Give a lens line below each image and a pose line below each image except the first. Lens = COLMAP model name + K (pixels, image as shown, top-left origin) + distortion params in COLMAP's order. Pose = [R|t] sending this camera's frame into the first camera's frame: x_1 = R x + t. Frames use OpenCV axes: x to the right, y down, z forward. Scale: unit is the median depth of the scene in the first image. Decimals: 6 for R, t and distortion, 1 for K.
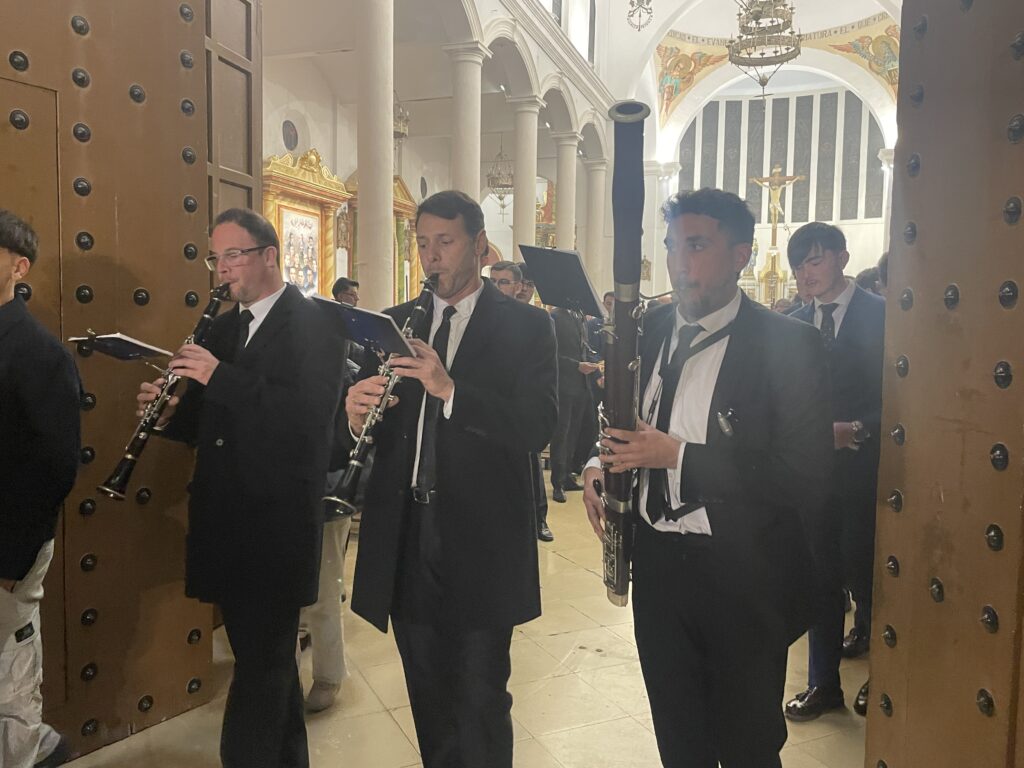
lens RADIAL K [[812.2, 0, 499.6], [0, 812.2, 378.6], [0, 0, 1]] dist [0.075504, -0.096883]
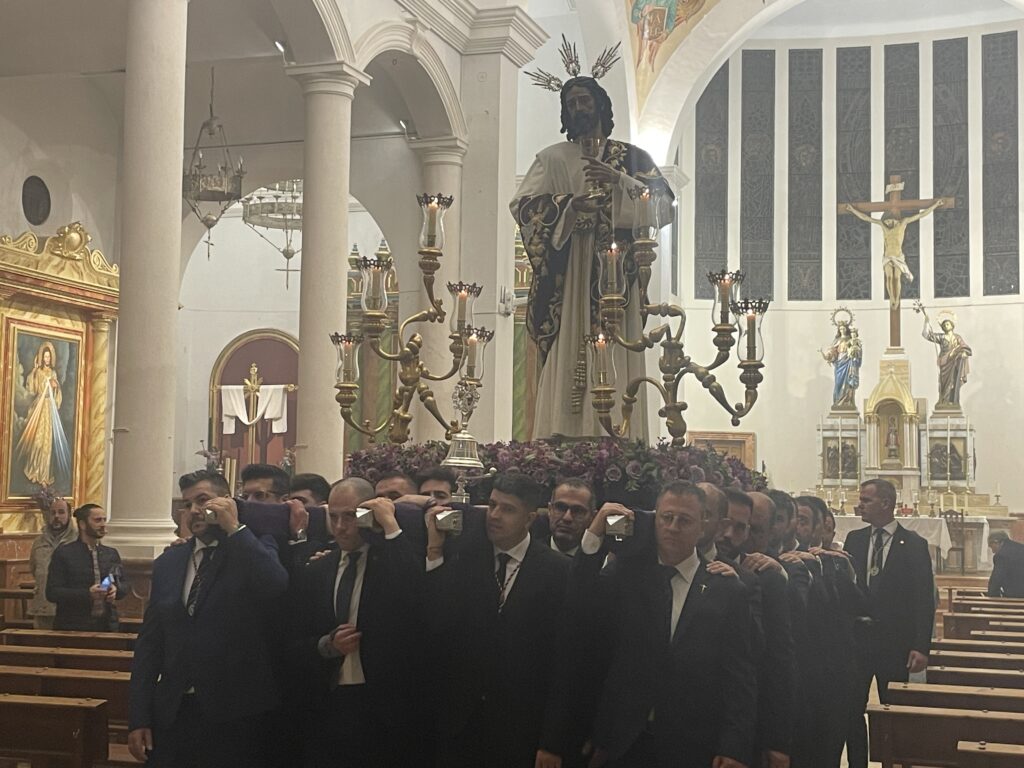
lens RADIAL K [[1547.4, 0, 492.6], [0, 1547.4, 367.5], [0, 0, 1]] dist [0.080491, 0.000000]
pose [[0.999821, 0.003168, 0.018658, 0.119793], [-0.000263, 0.988125, -0.153654, -0.019429], [-0.018923, 0.153621, 0.987949, 0.182627]]
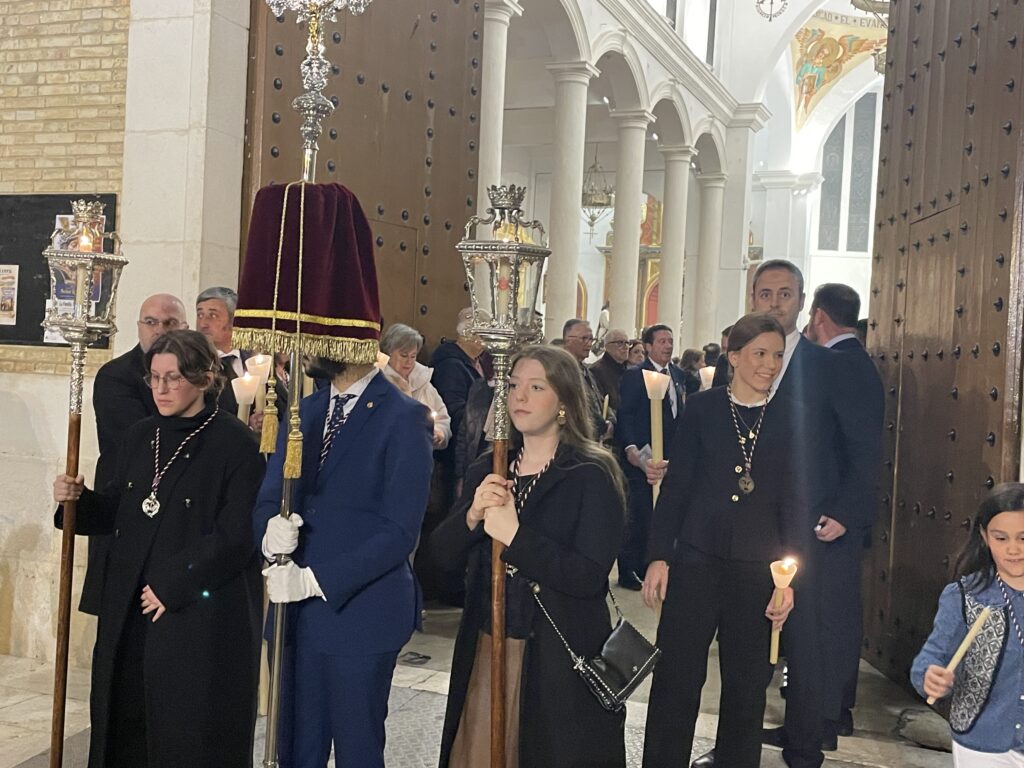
lens RADIAL K [[1187.8, 0, 505.2], [0, 1187.8, 385.2], [0, 0, 1]] dist [0.077130, 0.000000]
pose [[0.998262, 0.034108, -0.048067, -0.020730], [-0.036832, 0.997696, -0.056980, 0.013955], [0.046013, 0.058652, 0.997218, -0.160442]]
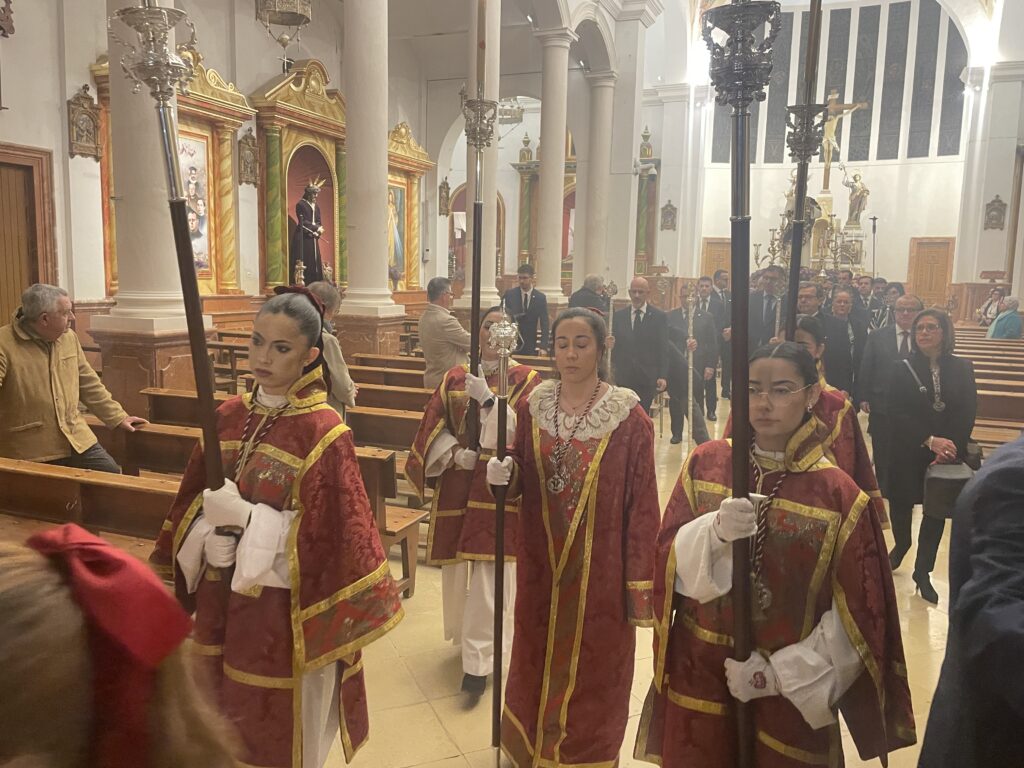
lens RADIAL K [[812.2, 0, 502.9], [0, 812.2, 382.9], [0, 0, 1]] dist [0.075504, -0.096883]
pose [[0.999118, 0.013895, -0.039617, 0.053635], [-0.011201, 0.997662, 0.067413, -0.022531], [0.040461, -0.066910, 0.996938, 0.178784]]
